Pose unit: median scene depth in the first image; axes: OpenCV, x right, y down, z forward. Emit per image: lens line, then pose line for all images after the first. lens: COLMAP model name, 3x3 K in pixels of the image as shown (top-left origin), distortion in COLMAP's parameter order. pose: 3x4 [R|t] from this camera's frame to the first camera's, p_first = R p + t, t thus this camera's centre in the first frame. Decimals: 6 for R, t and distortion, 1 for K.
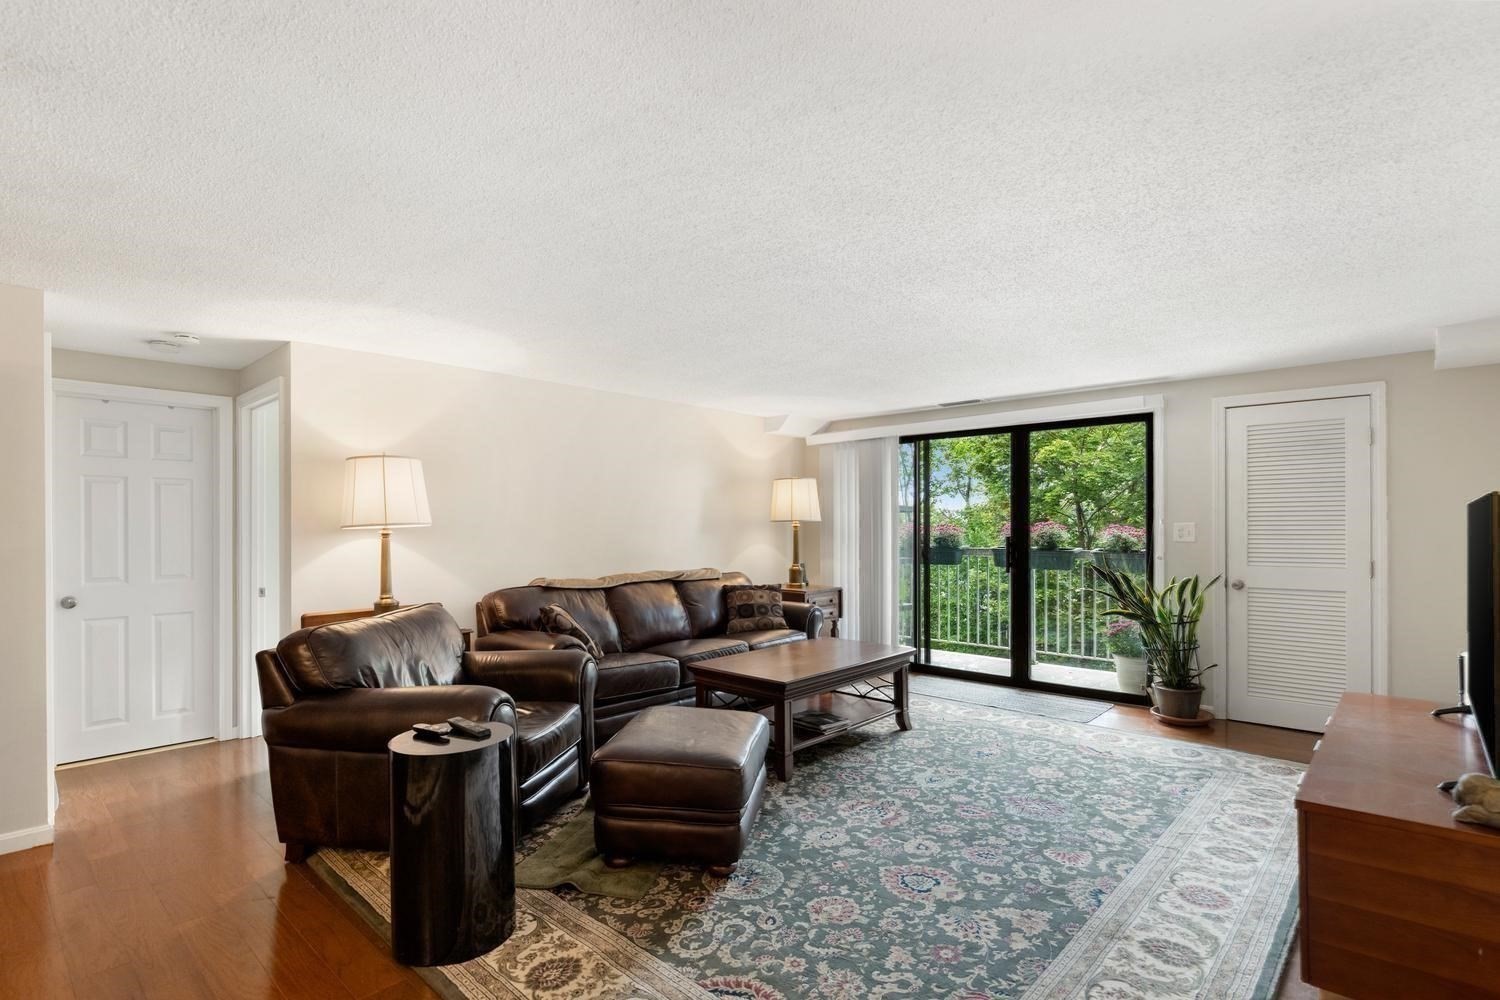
lens RADIAL K [[728.4, 0, 752.6], [0, 728.4, 526.1], [0, 0, 1]] dist [-0.004652, 0.000228]
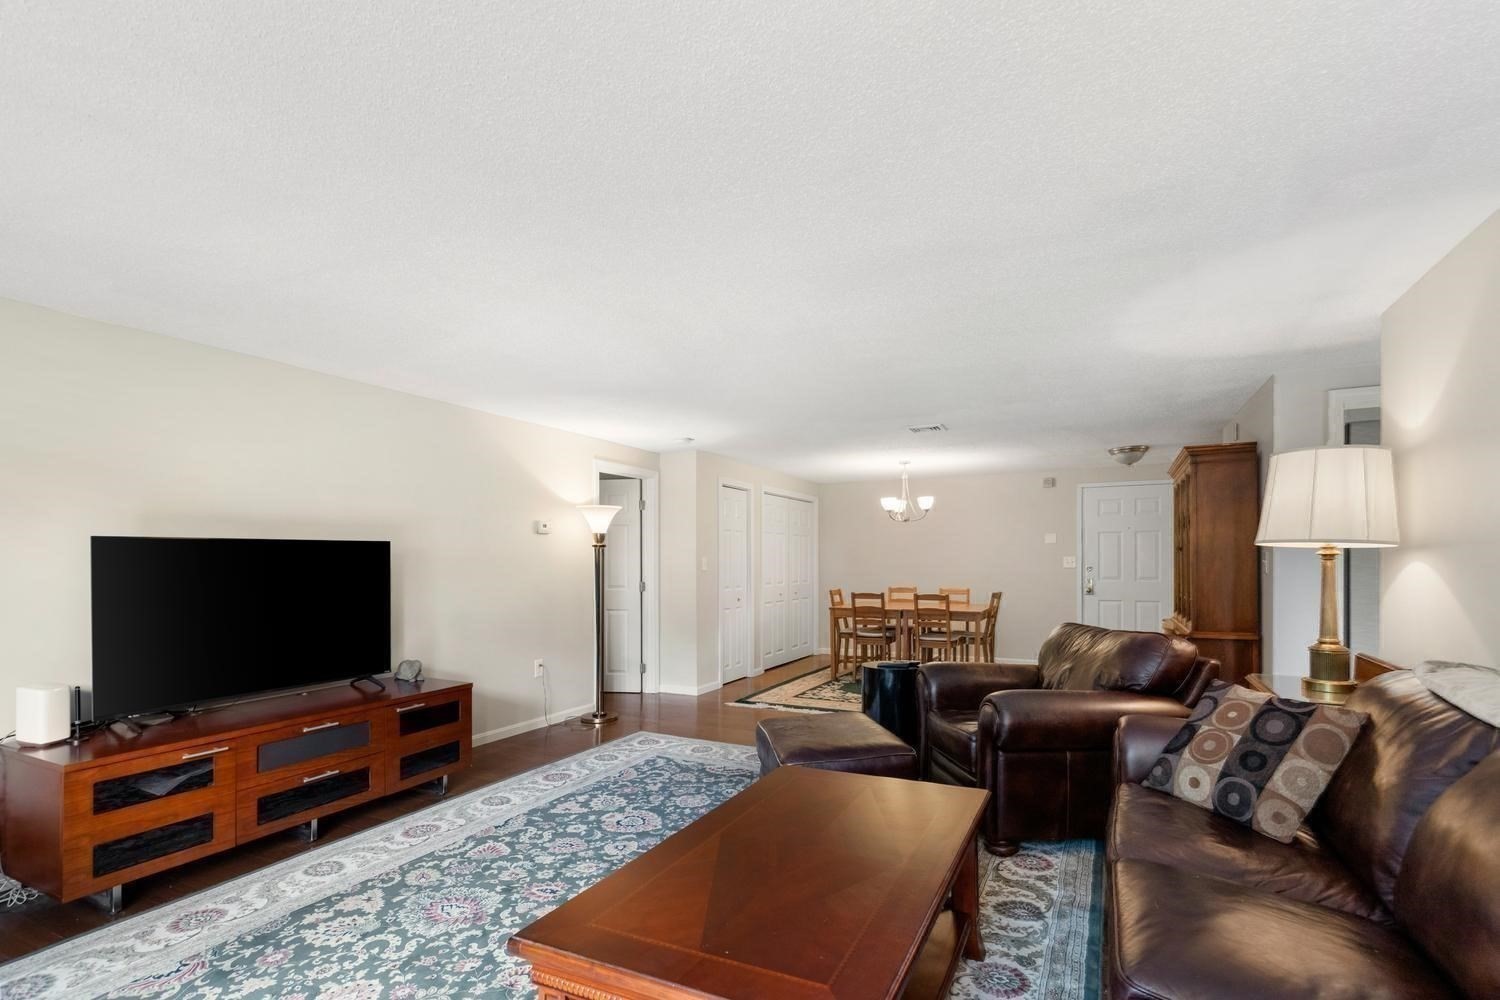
lens RADIAL K [[704.2, 0, 753.2], [0, 704.2, 567.4], [0, 0, 1]] dist [0.000679, 0.000073]
pose [[-0.963854, 0.011890, -0.266166, 0.362438], [0.009448, 0.999901, 0.010452, 0.015515], [0.266264, 0.007559, -0.963871, 2.360848]]
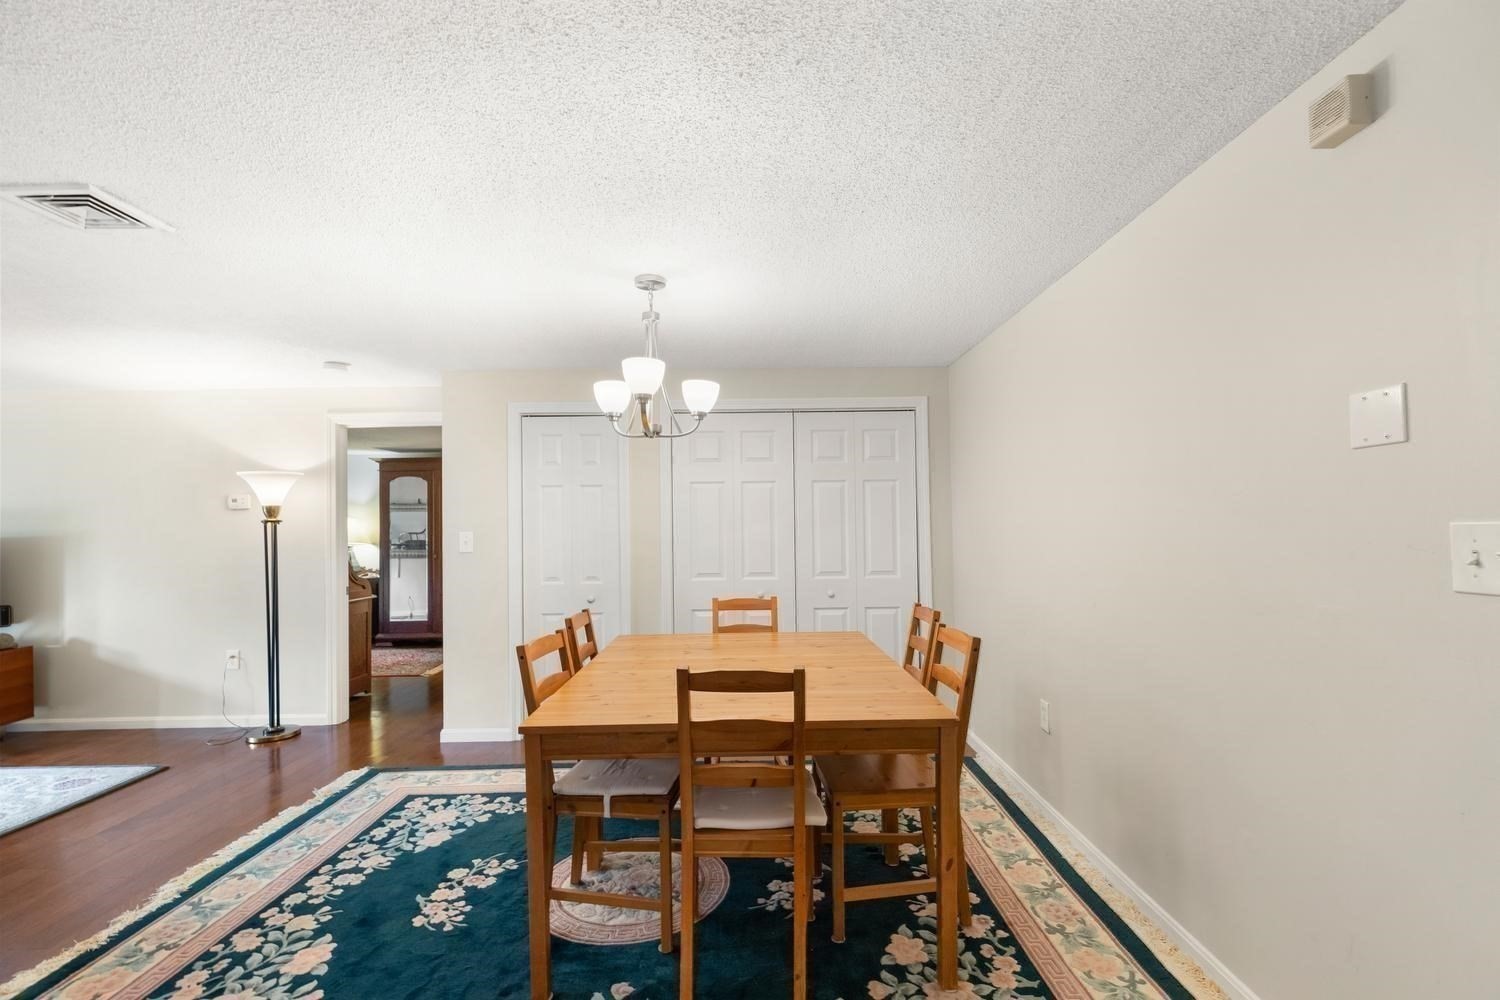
lens RADIAL K [[676.6, 0, 756.1], [0, 676.6, 525.0], [0, 0, 1]] dist [0.001475, 0.000154]
pose [[-0.671813, 0.016852, 0.740529, -1.822267], [0.018499, 0.999811, -0.005970, 0.008482], [-0.740490, 0.009689, -0.671998, 0.382189]]
